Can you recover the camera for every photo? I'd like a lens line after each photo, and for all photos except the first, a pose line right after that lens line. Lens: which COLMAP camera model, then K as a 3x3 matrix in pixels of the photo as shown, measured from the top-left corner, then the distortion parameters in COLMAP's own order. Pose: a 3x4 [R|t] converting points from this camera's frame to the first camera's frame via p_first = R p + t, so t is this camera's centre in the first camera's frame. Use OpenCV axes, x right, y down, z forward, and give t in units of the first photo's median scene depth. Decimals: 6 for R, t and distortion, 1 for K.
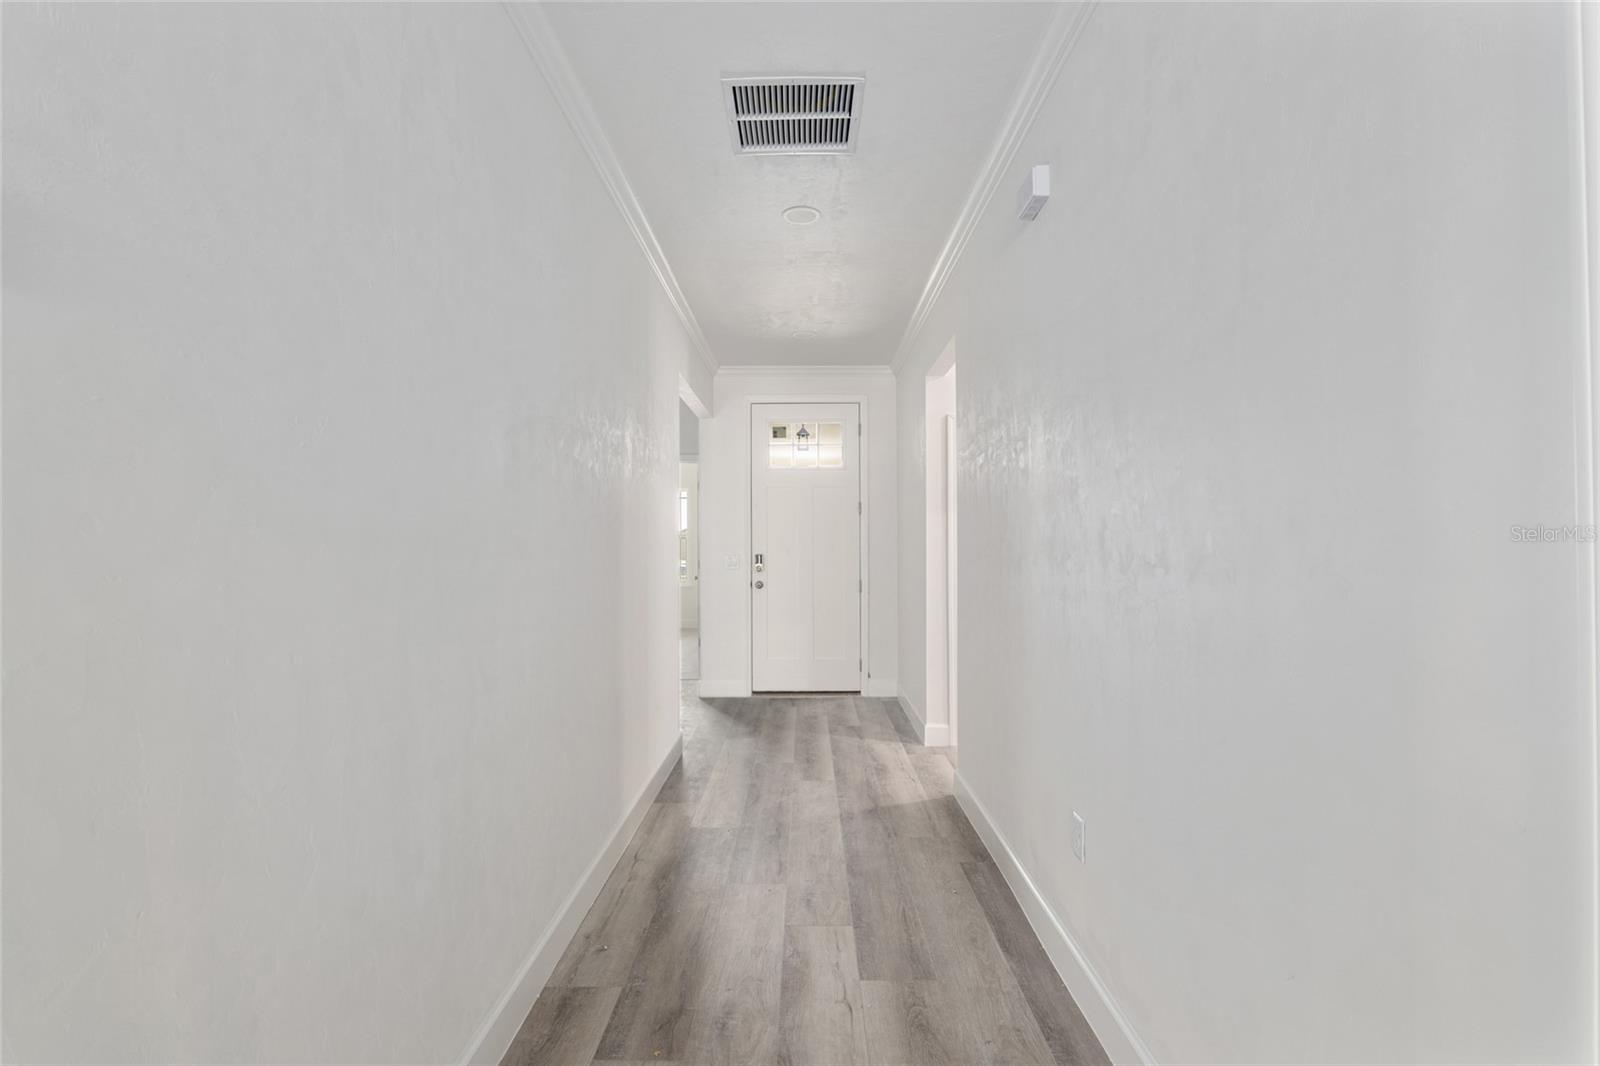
lens RADIAL K [[767.9, 0, 793.8], [0, 767.9, 540.2], [0, 0, 1]] dist [-0.011044, 0.003021]
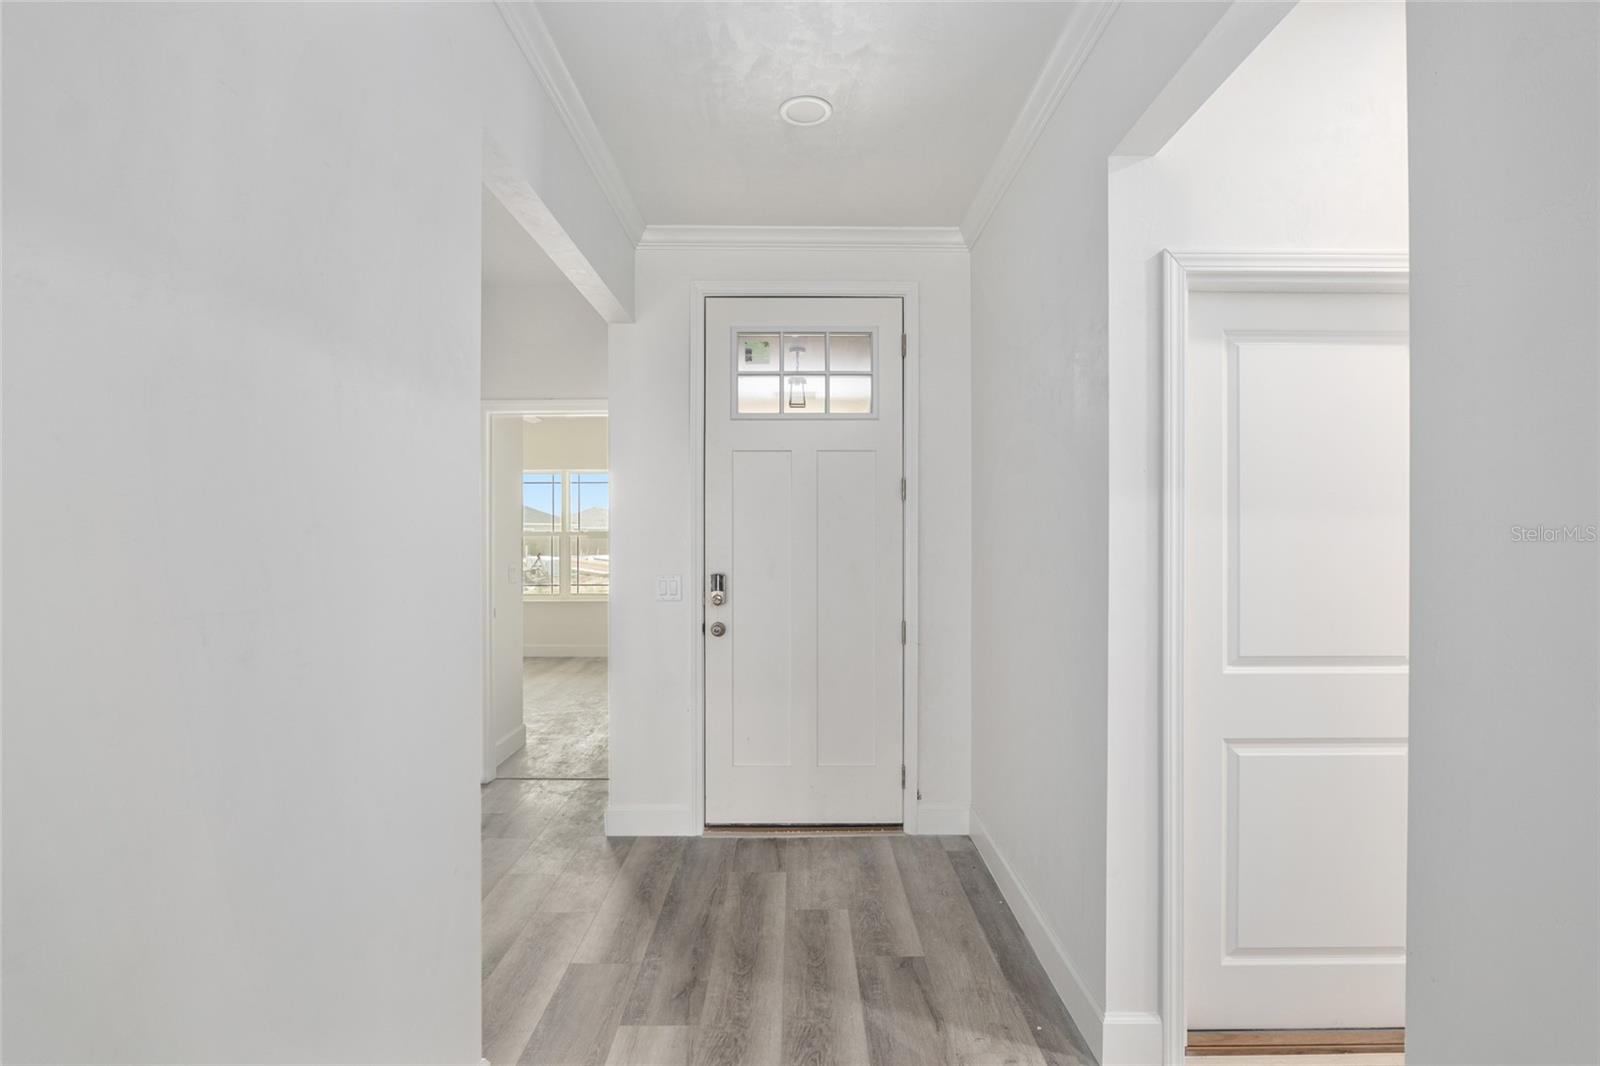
lens RADIAL K [[767.9, 0, 799.9], [0, 767.9, 542.2], [0, 0, 1]] dist [-0.011044, 0.003021]
pose [[0.999769, 0.003571, 0.021179, 0.001096], [-0.003750, 0.999957, 0.008430, -0.008901], [-0.021148, -0.008508, 0.999740, 0.455919]]
